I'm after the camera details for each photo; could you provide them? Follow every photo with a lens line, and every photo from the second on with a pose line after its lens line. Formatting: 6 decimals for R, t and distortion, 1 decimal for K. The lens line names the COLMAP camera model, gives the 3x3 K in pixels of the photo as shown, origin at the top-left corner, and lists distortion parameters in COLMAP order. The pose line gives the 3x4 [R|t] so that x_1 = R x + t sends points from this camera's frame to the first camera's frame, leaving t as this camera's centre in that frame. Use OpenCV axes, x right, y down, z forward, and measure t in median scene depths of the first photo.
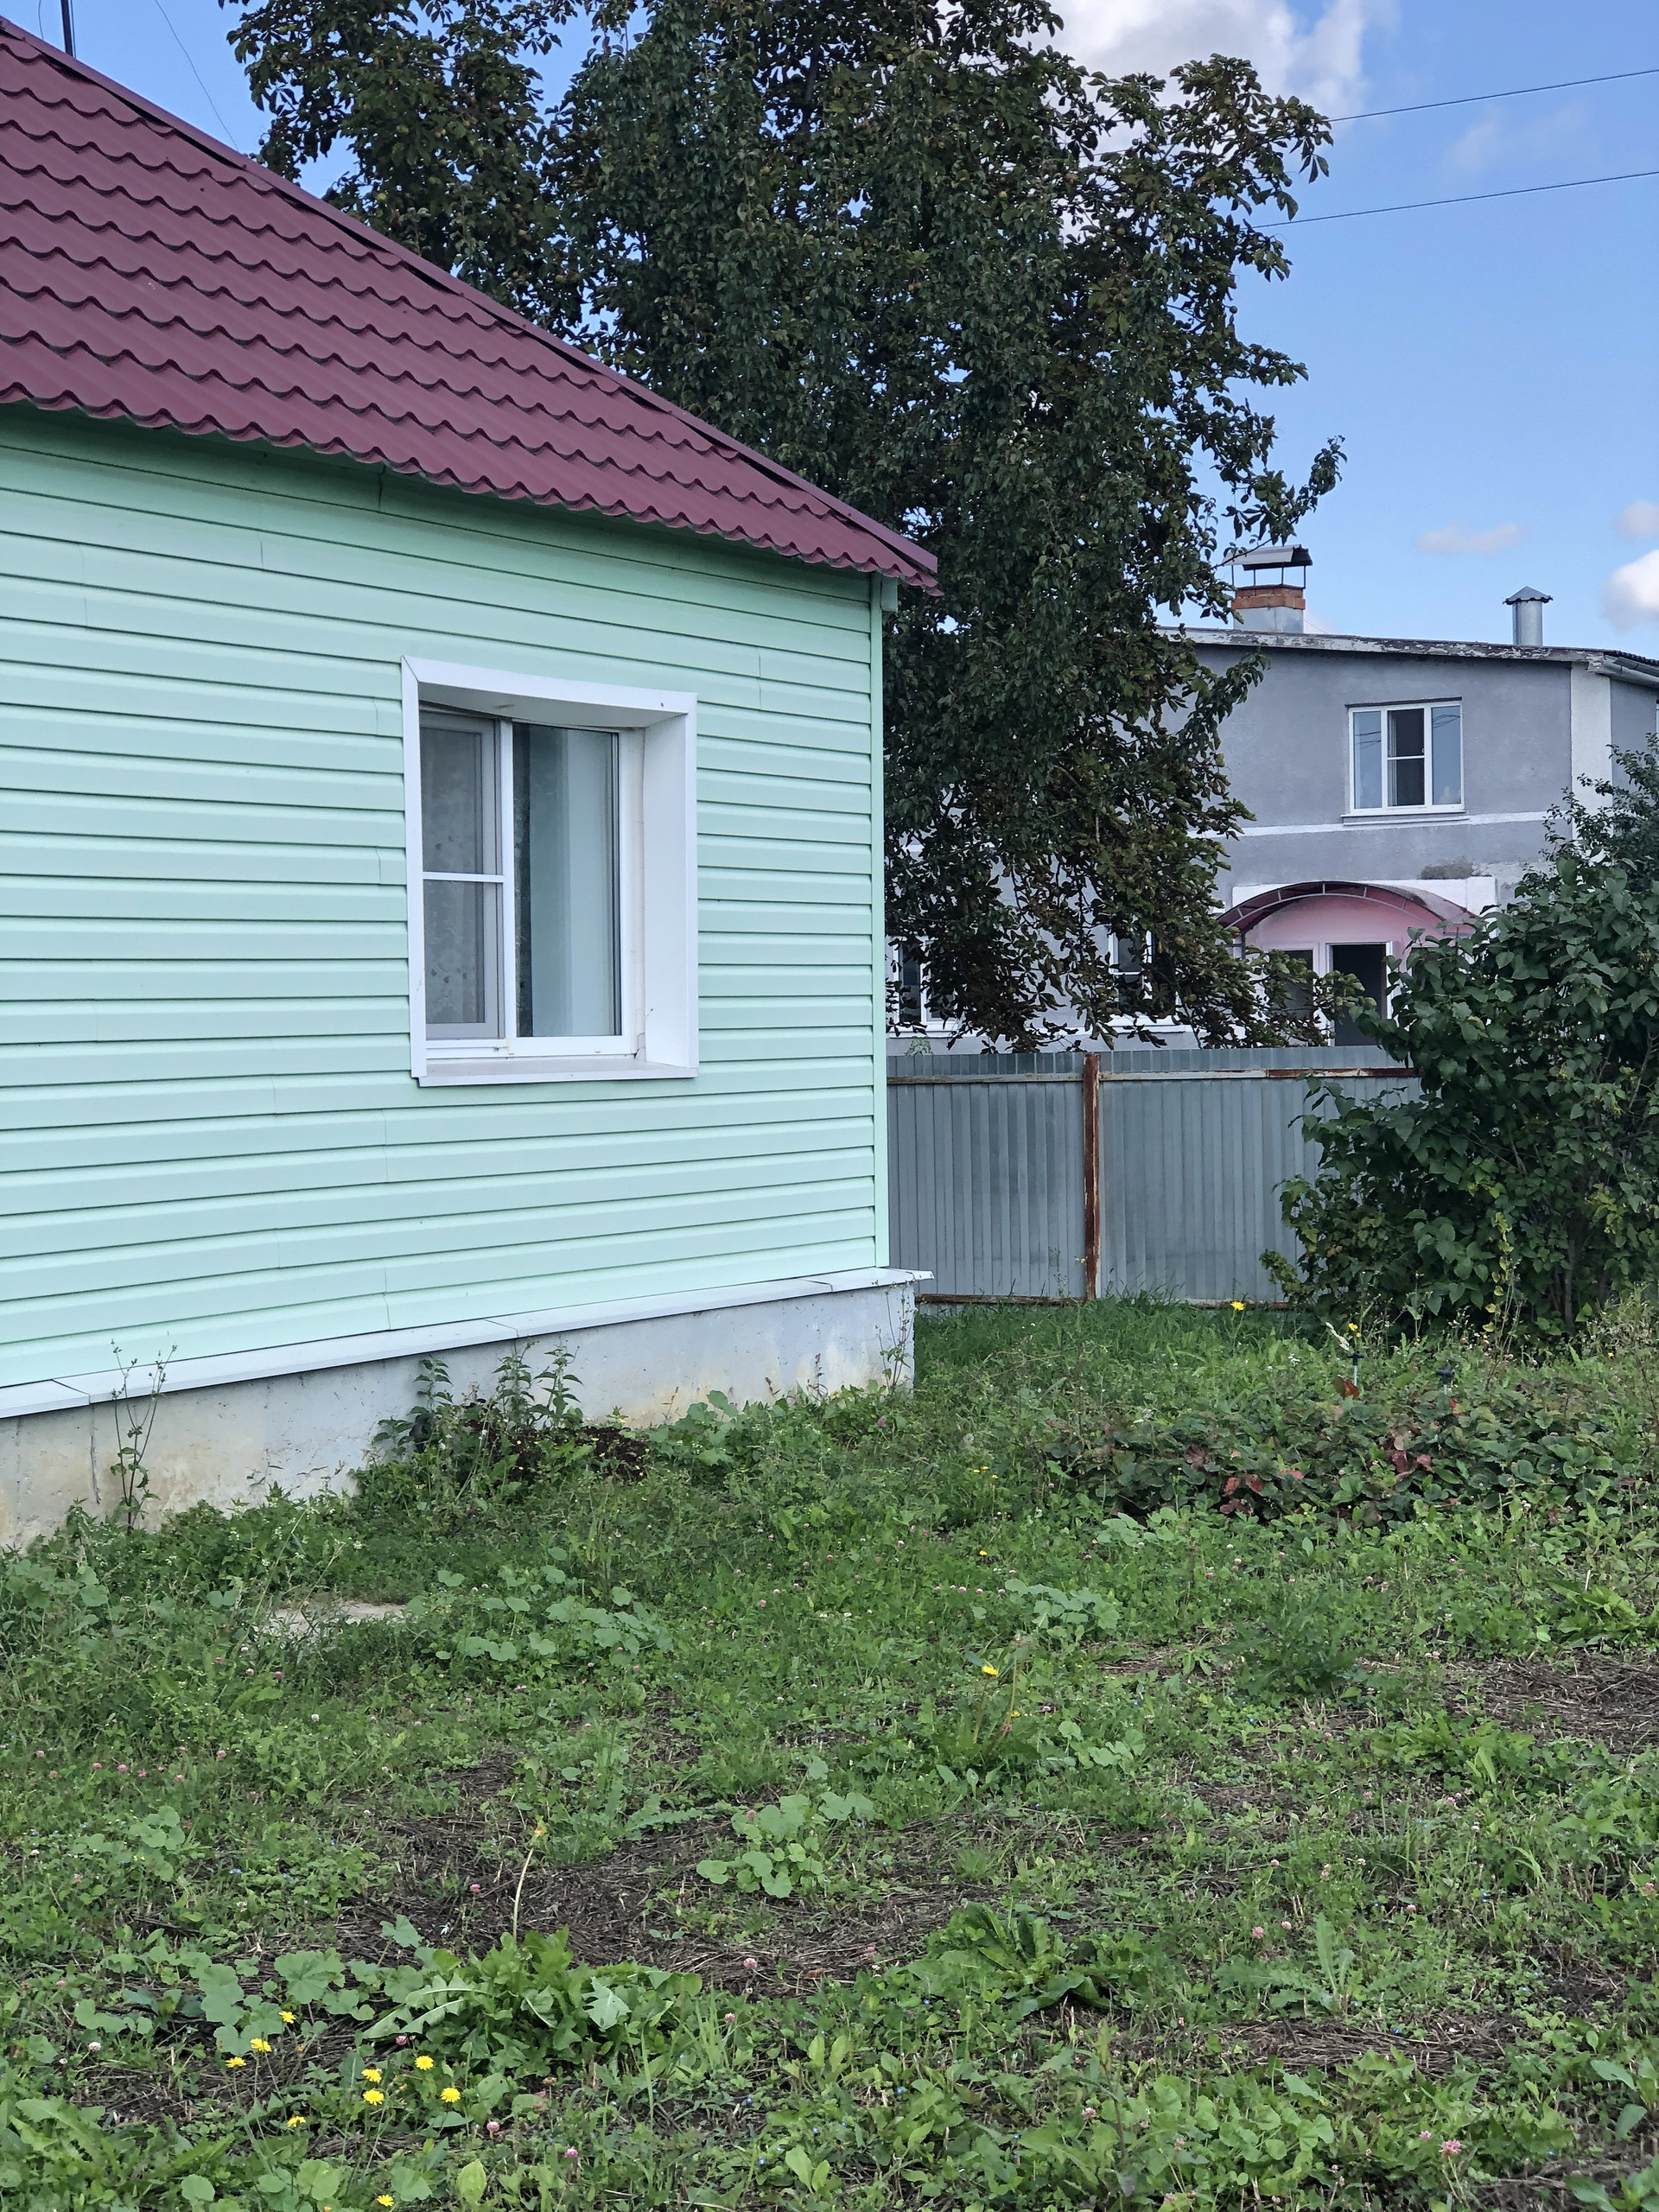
lens RADIAL K [[3478.9, 0, 812.8], [0, 3478.9, 1115.1], [0, 0, 1]] dist [-0.288386, 0.000000]
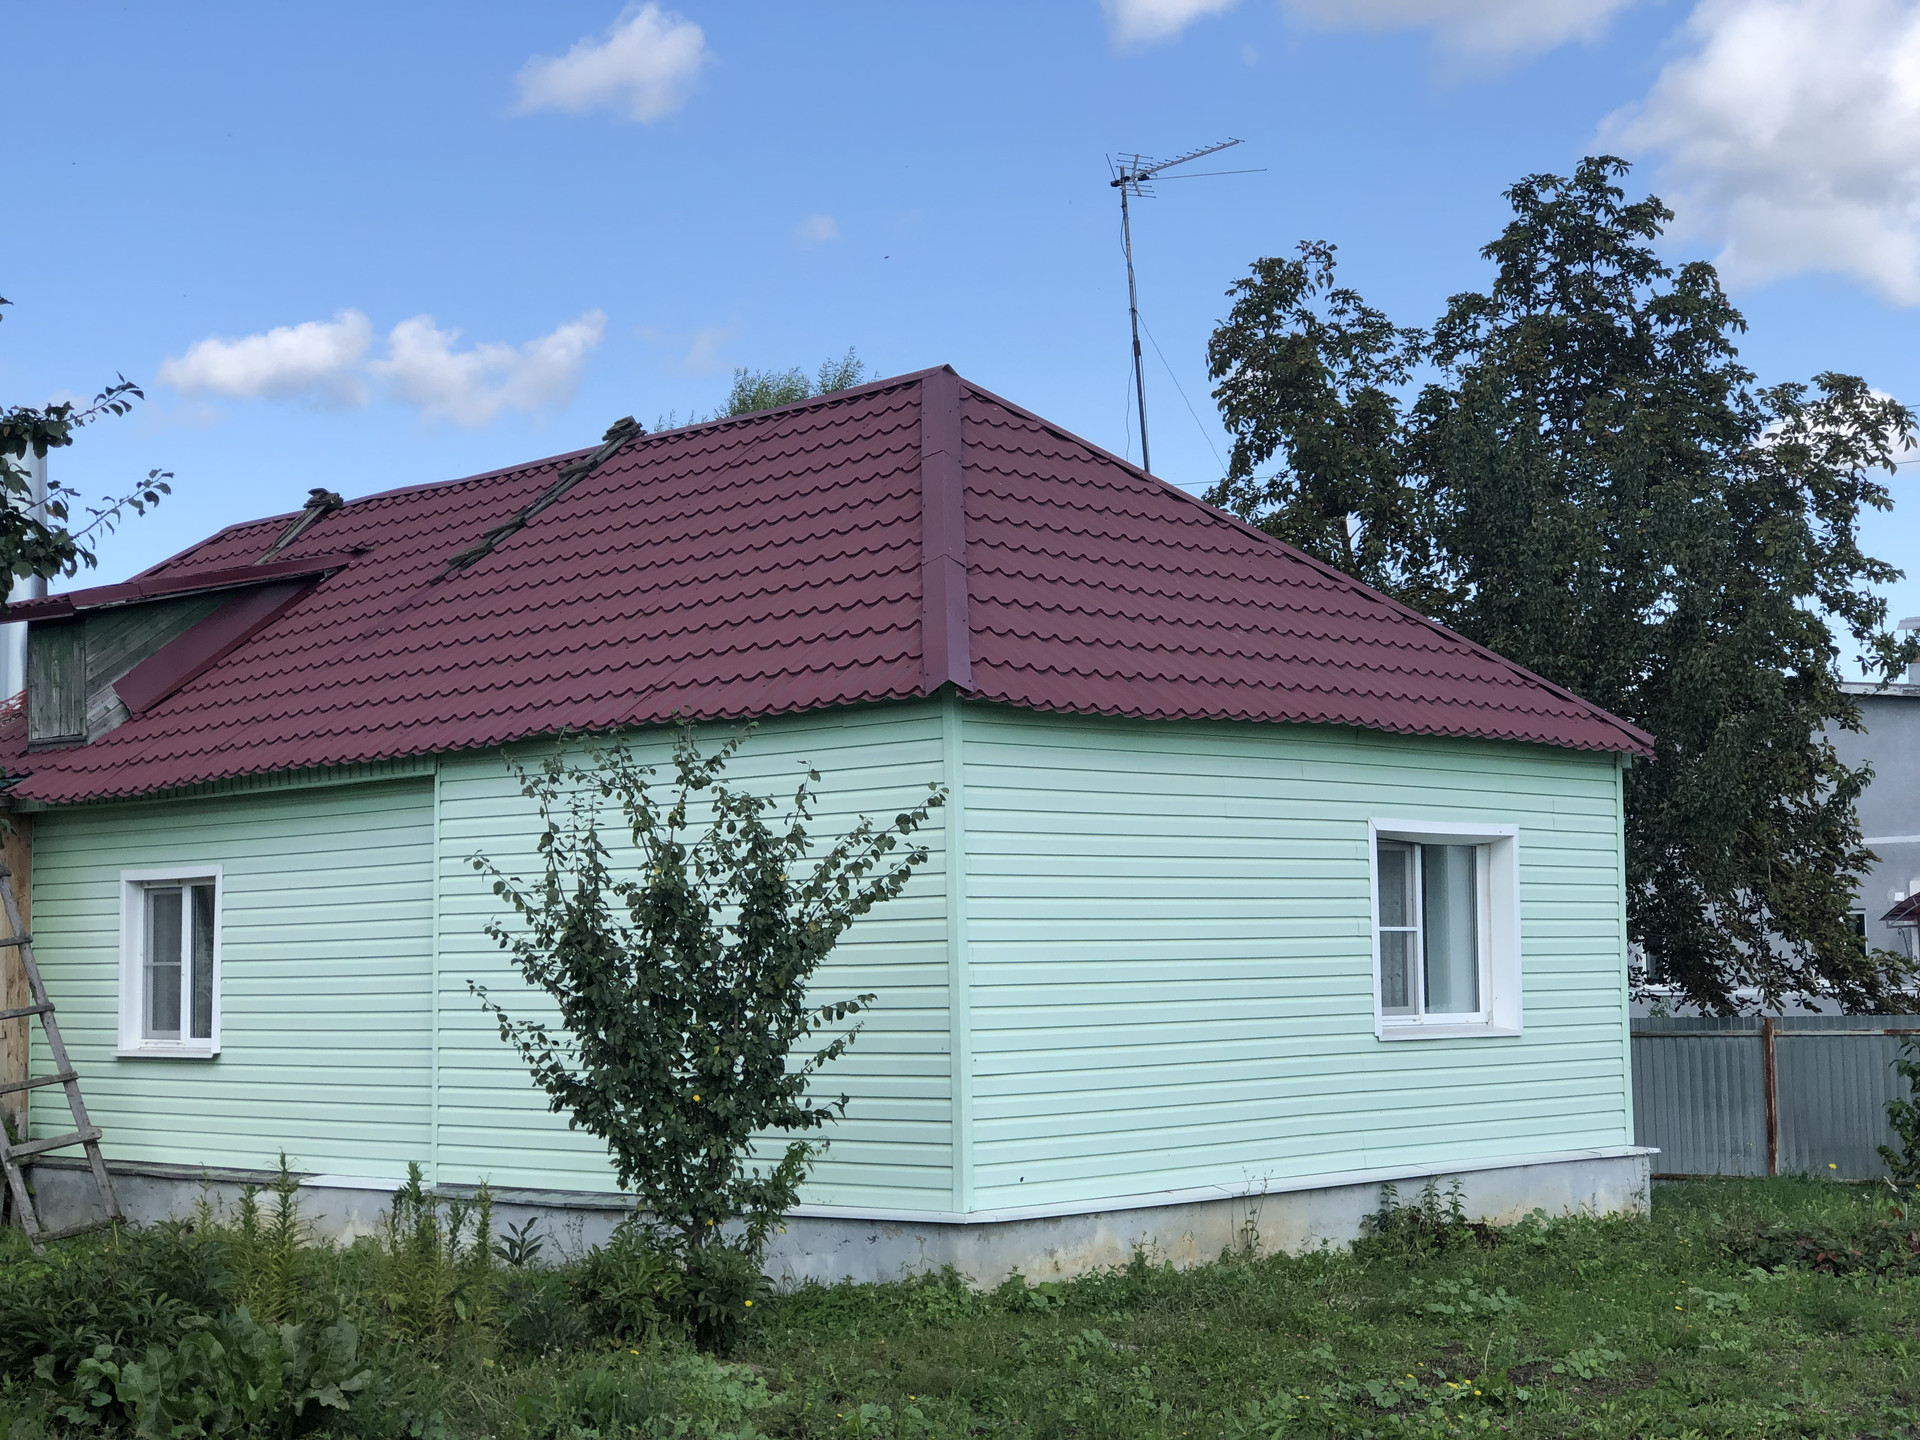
lens RADIAL K [[3100.7, 0, 967.5], [0, 3100.7, 705.2], [0, 0, 1]] dist [0.068659, 0.000000]
pose [[0.981662, -0.016194, -0.189940, -0.005947], [-0.004893, 0.993917, -0.110027, -0.002029], [0.190567, 0.108938, 0.975611, -0.612348]]
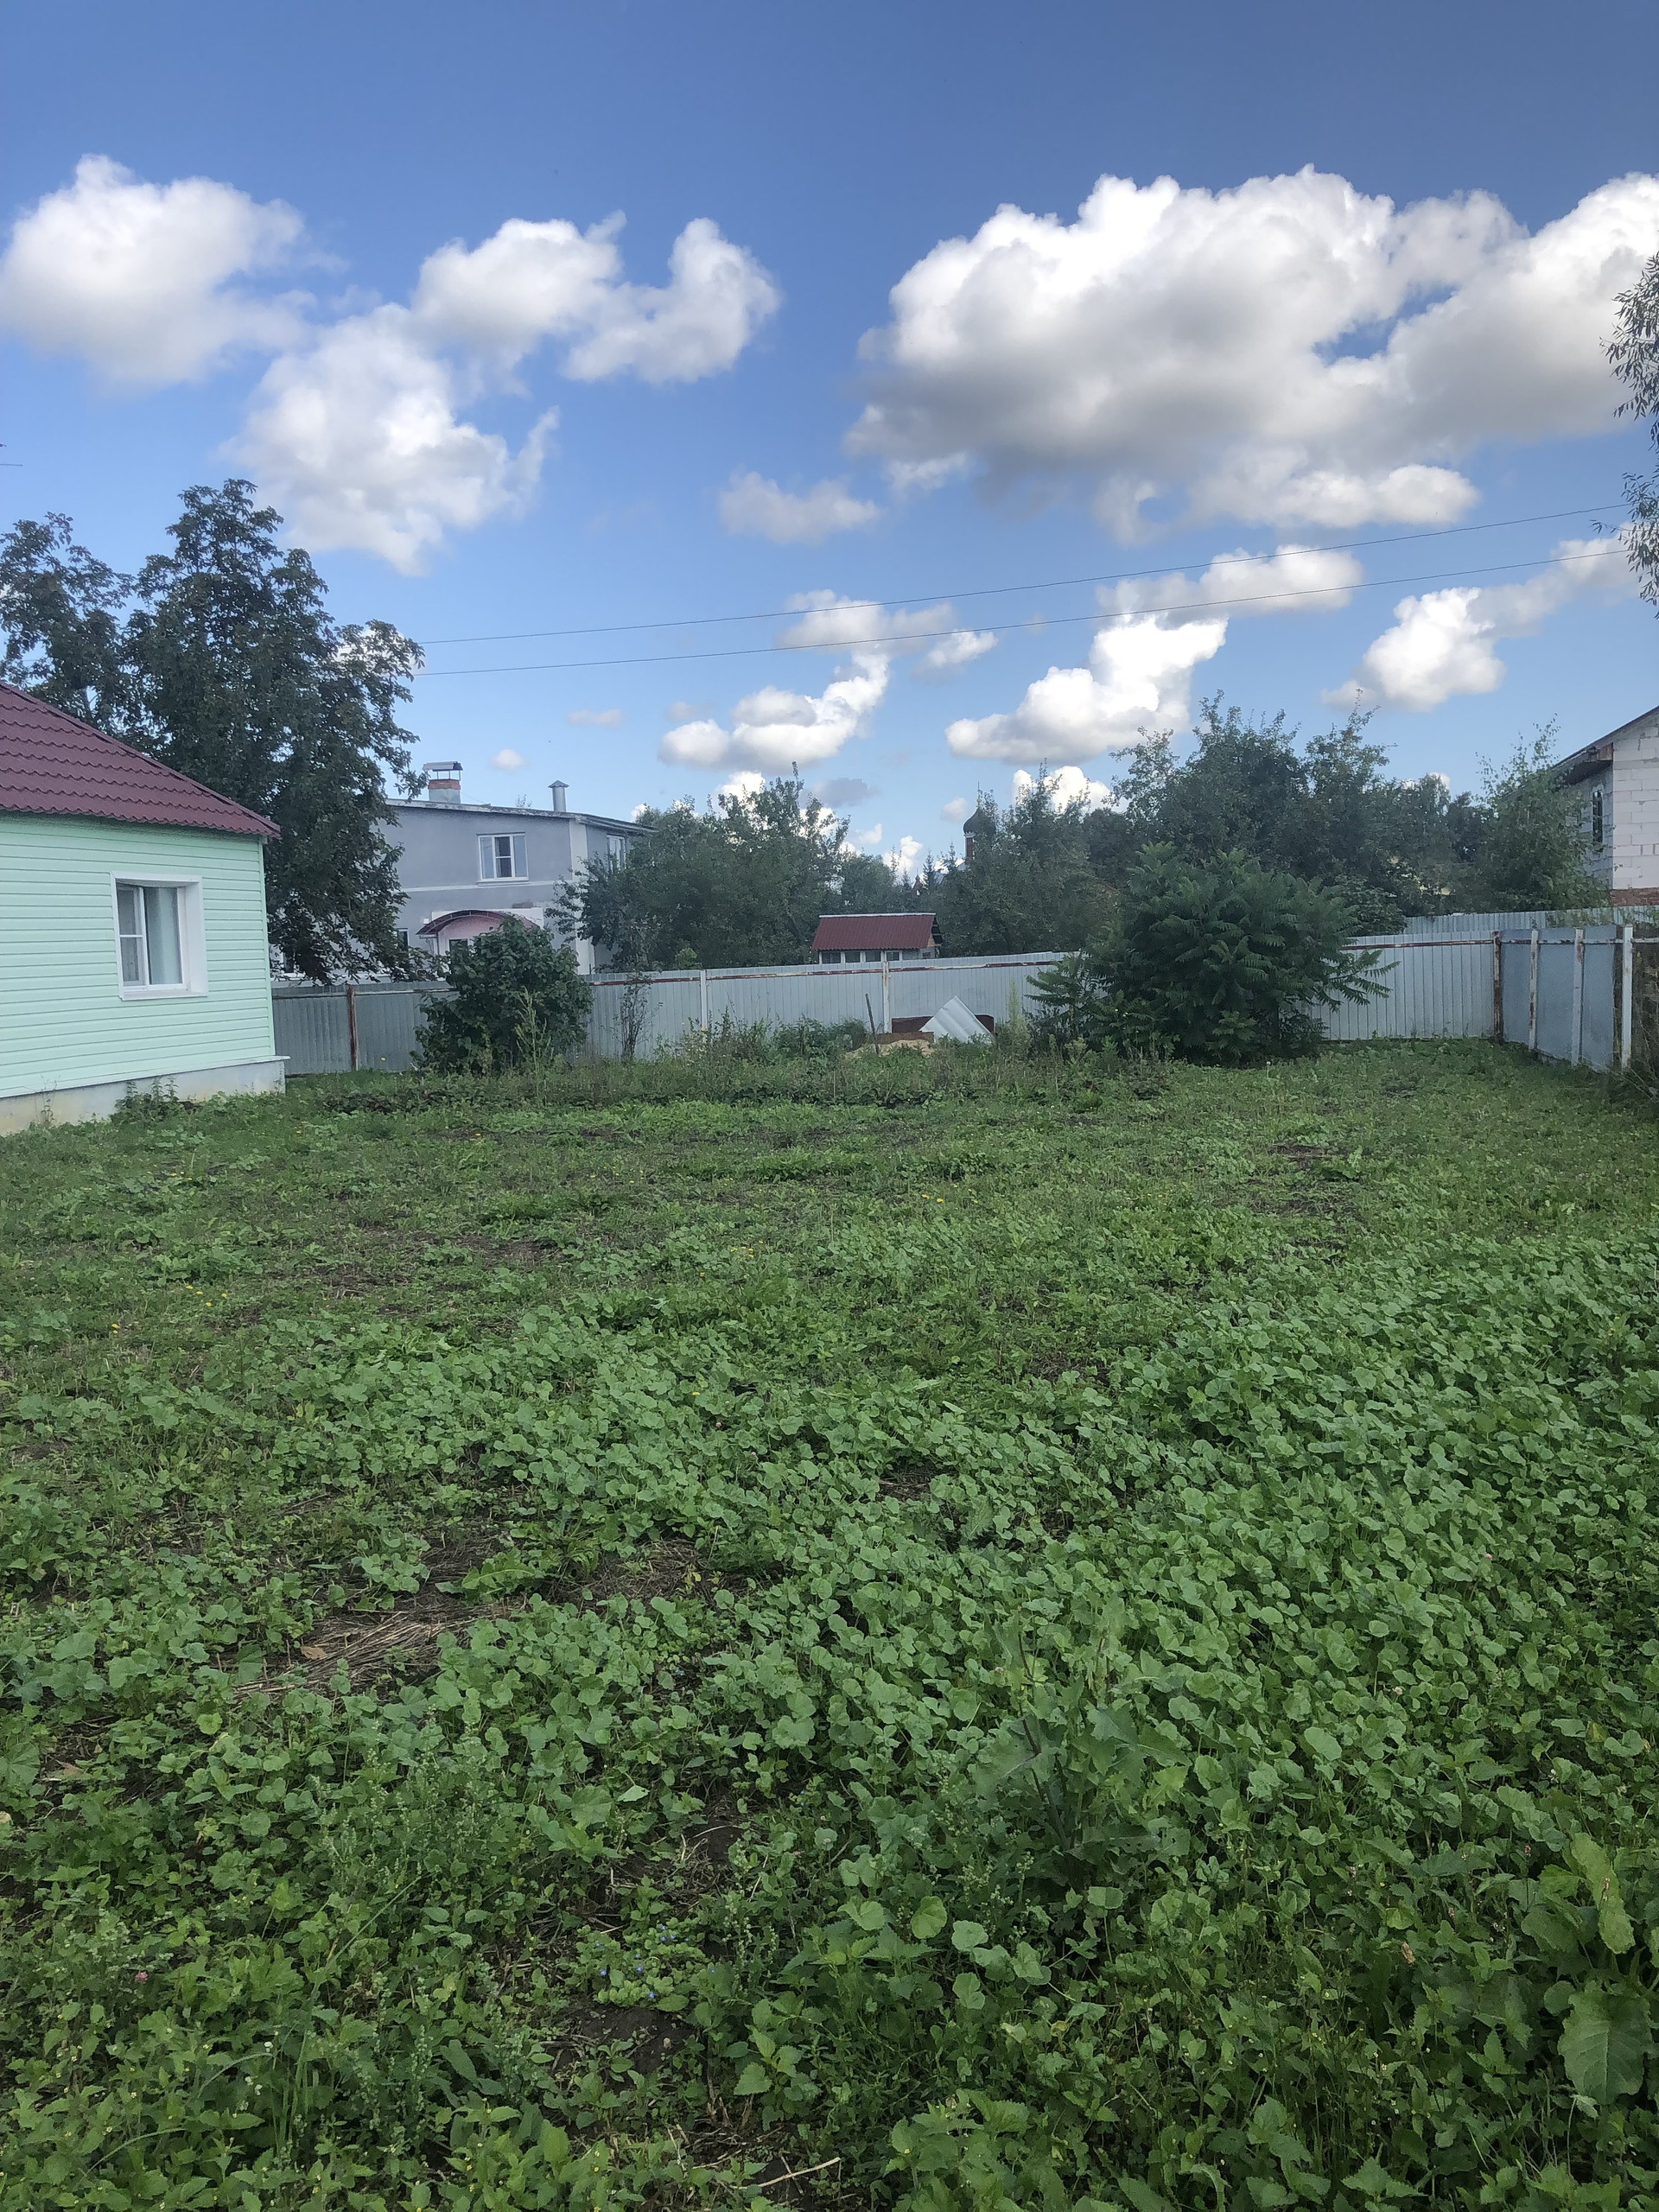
lens RADIAL K [[1814.4, 0, 836.6], [0, 1814.4, 1091.2], [0, 0, 1]] dist [0.031830, -0.036166]
pose [[0.950283, -0.045372, 0.308065, -0.003719], [0.032106, 0.998331, 0.047999, 0.013734], [-0.309729, -0.035722, 0.950154, -0.720522]]
